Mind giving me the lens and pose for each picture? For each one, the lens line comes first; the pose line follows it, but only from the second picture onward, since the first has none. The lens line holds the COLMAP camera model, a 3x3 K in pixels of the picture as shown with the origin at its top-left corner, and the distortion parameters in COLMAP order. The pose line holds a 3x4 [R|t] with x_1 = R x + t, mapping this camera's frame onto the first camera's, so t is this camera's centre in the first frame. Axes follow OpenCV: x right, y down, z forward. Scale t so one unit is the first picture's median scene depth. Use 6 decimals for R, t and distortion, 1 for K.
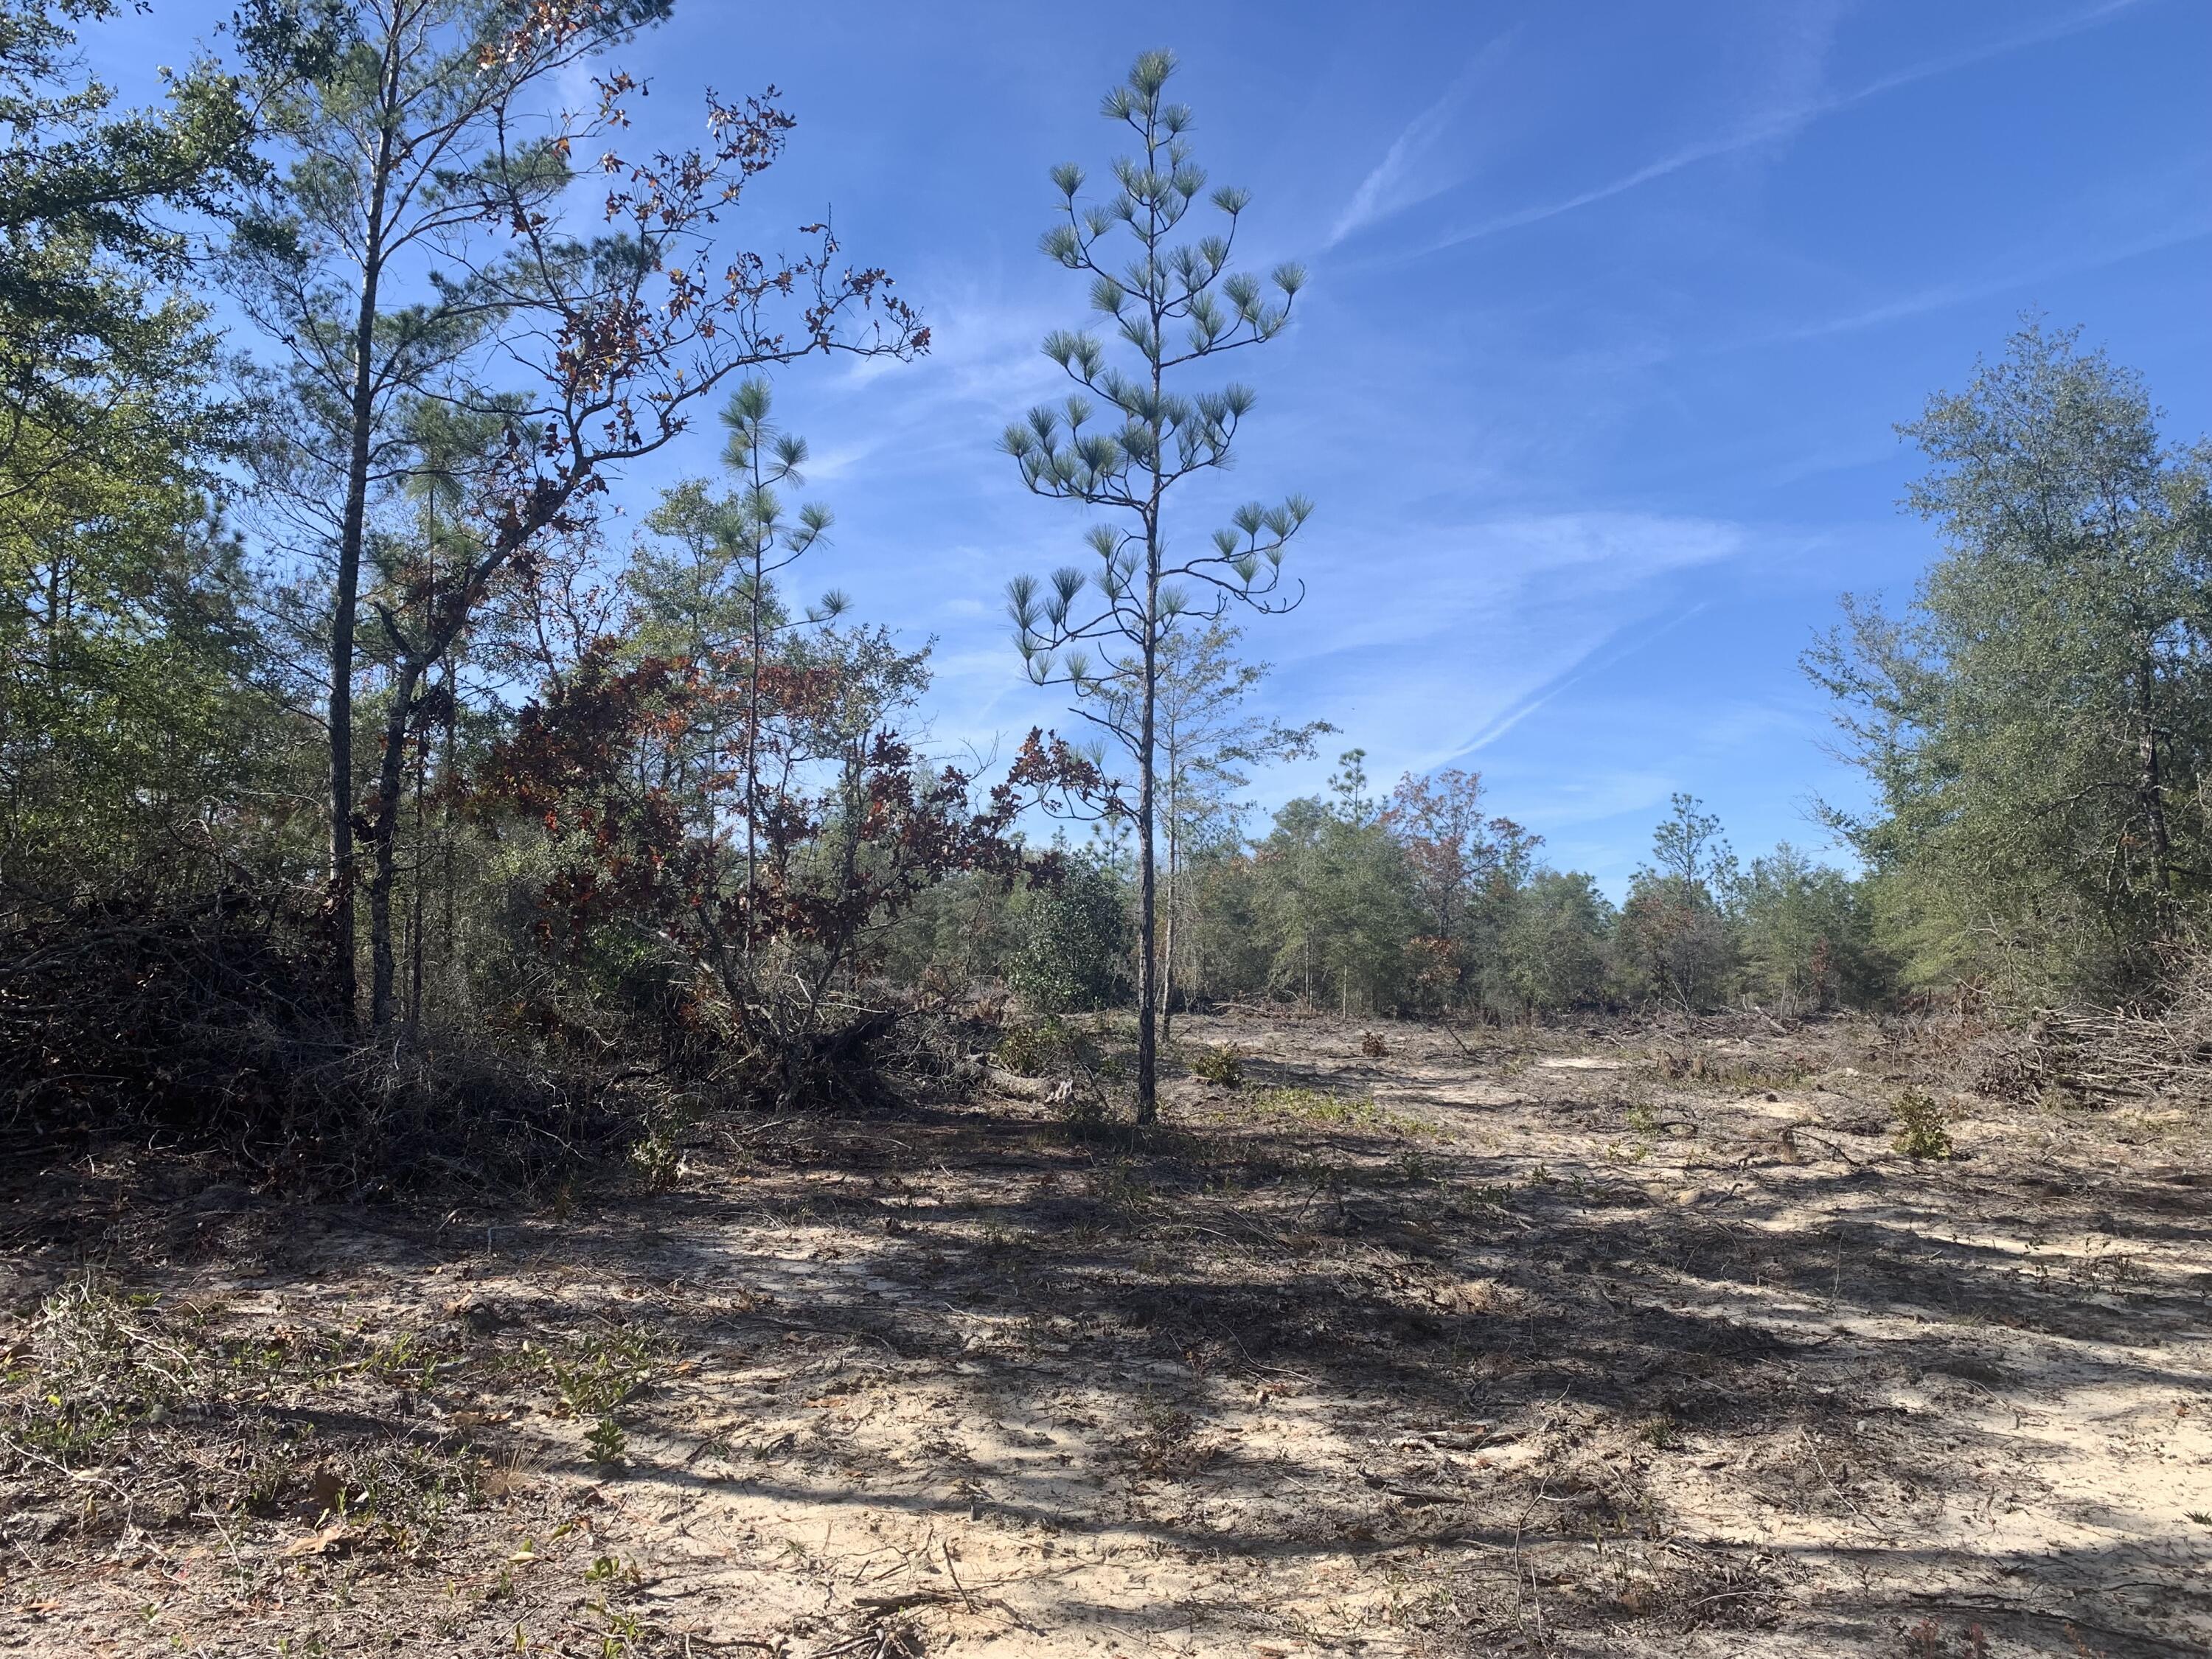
lens RADIAL K [[1700.4, 0, 1105.2], [0, 1700.4, 834.3], [0, 0, 1]] dist [0.002855, -0.007834]
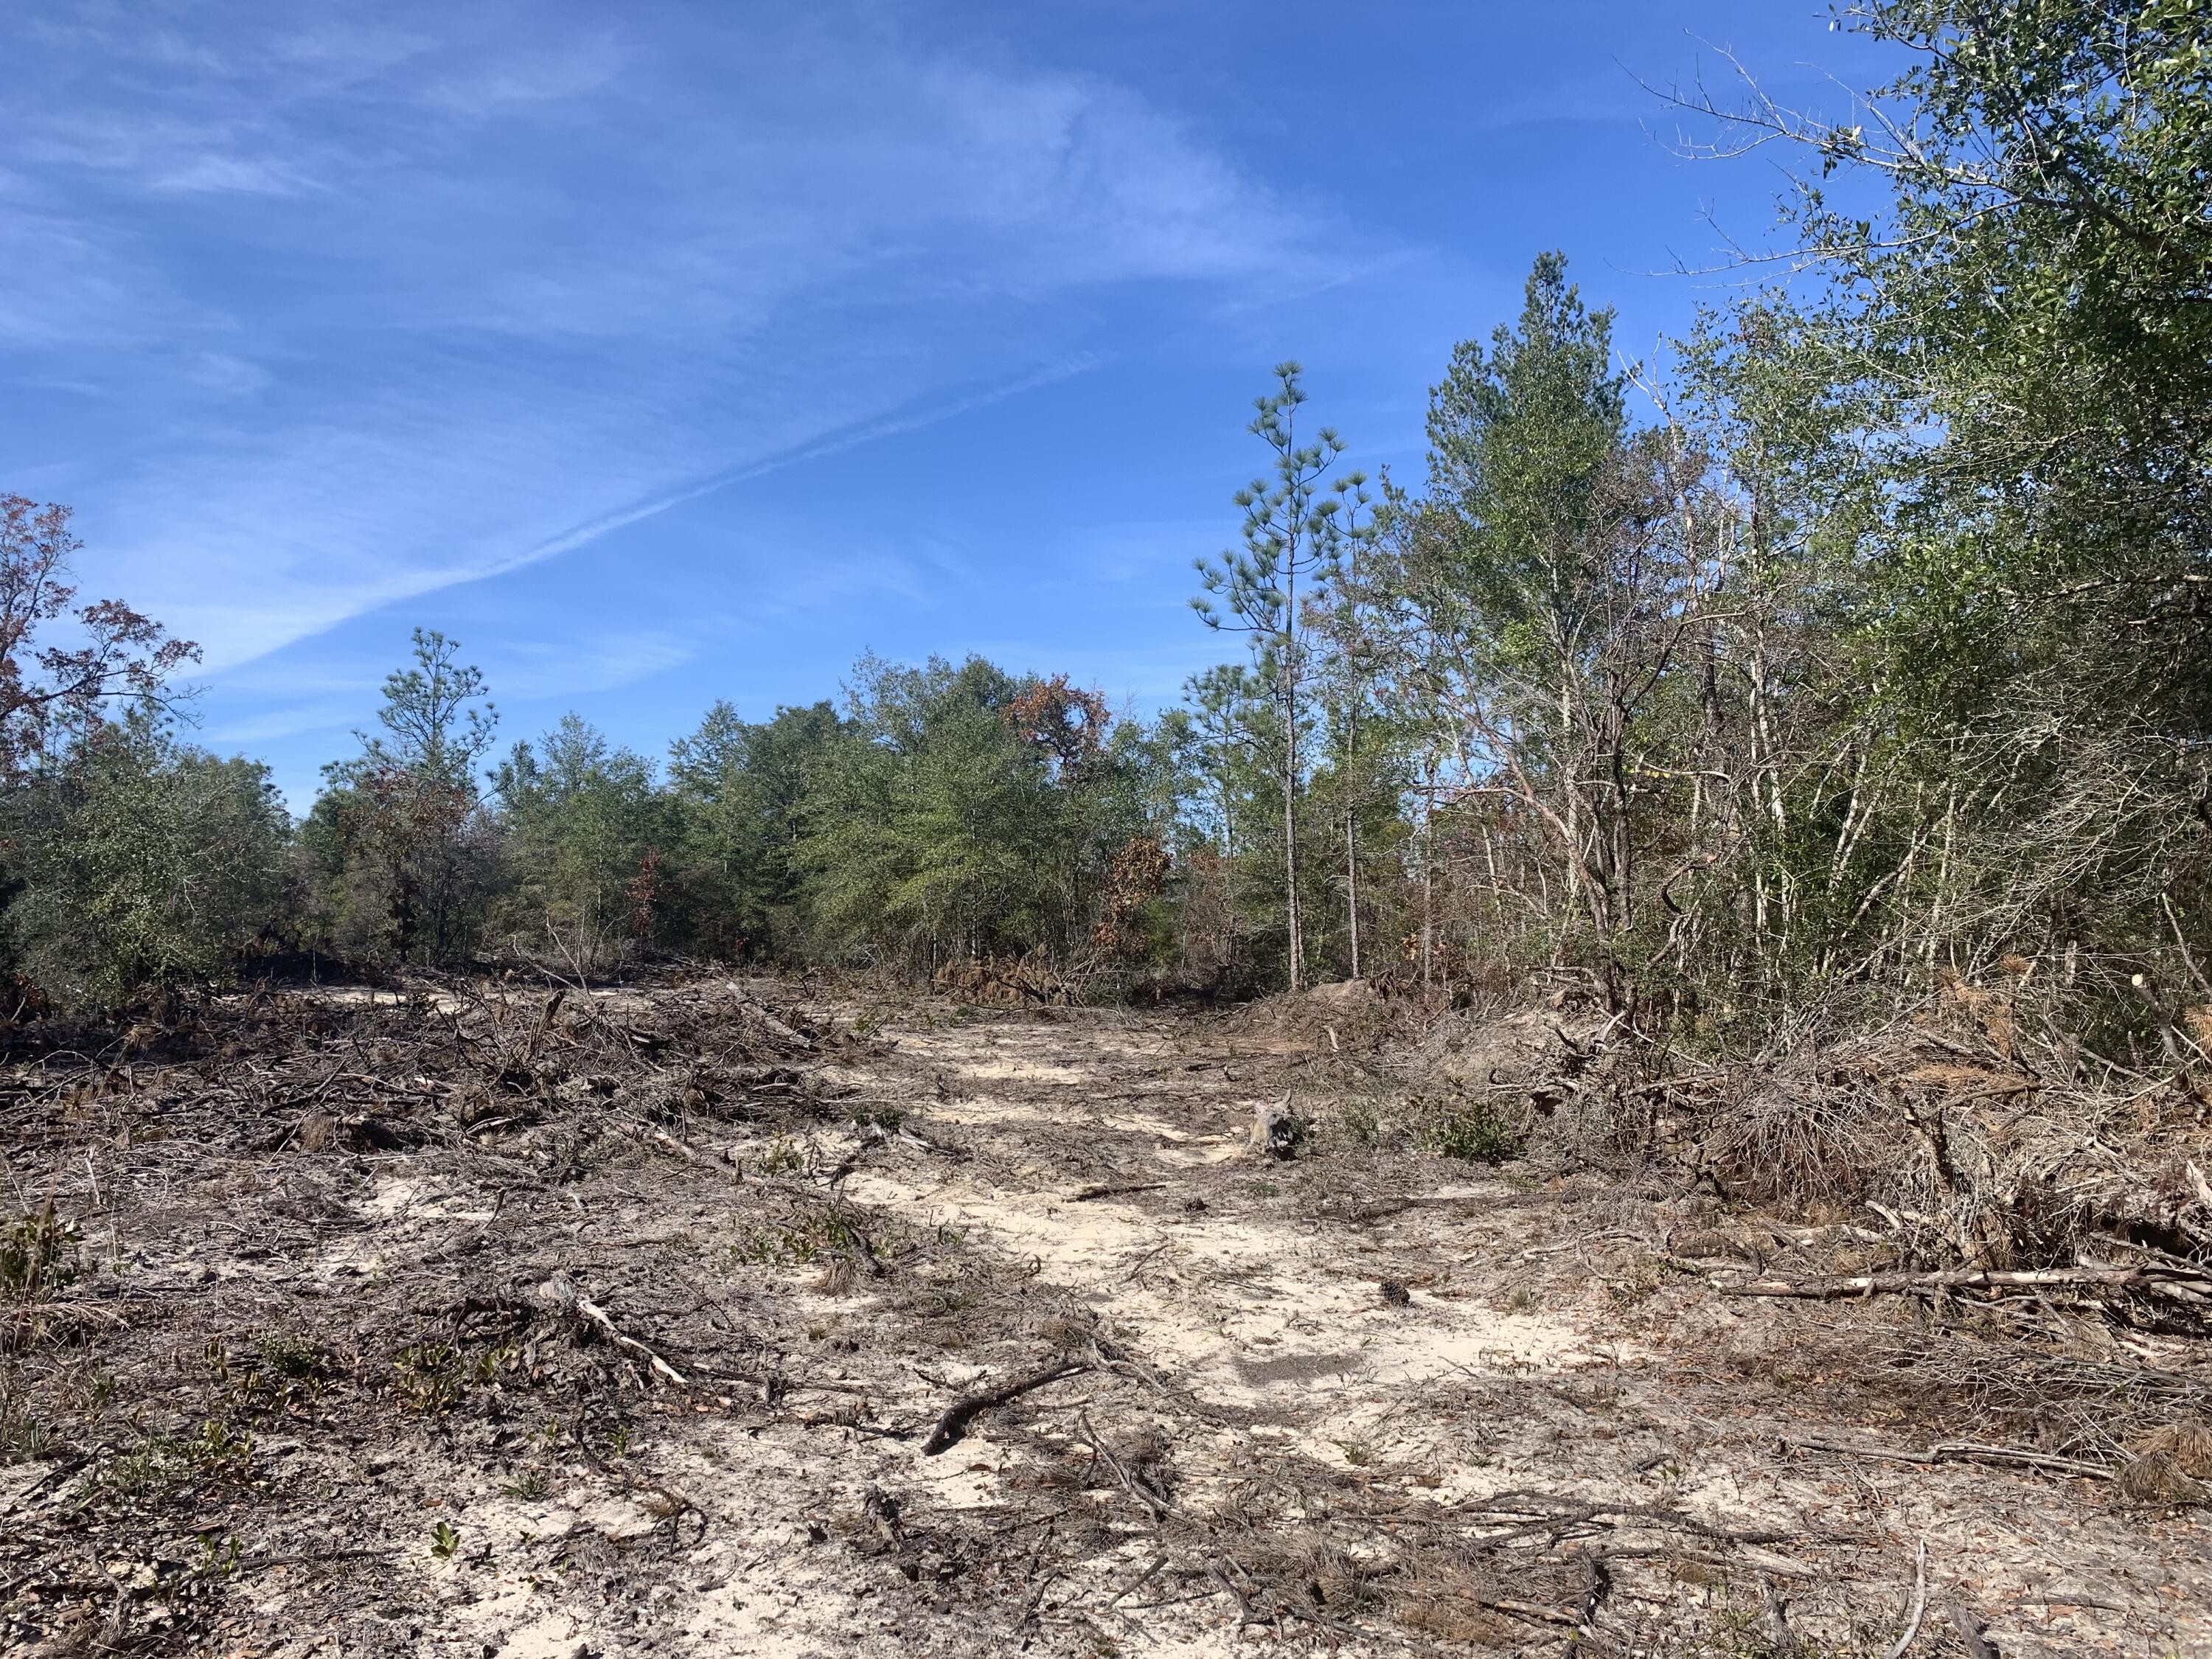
lens RADIAL K [[1746.0, 0, 1103.6], [0, 1746.0, 829.8], [0, 0, 1]] dist [-0.005831, -0.006781]
pose [[0.741294, 0.033065, 0.670366, 0.083820], [-0.060040, 0.998048, 0.017165, 0.026340], [-0.668490, -0.052973, 0.741832, 0.324272]]
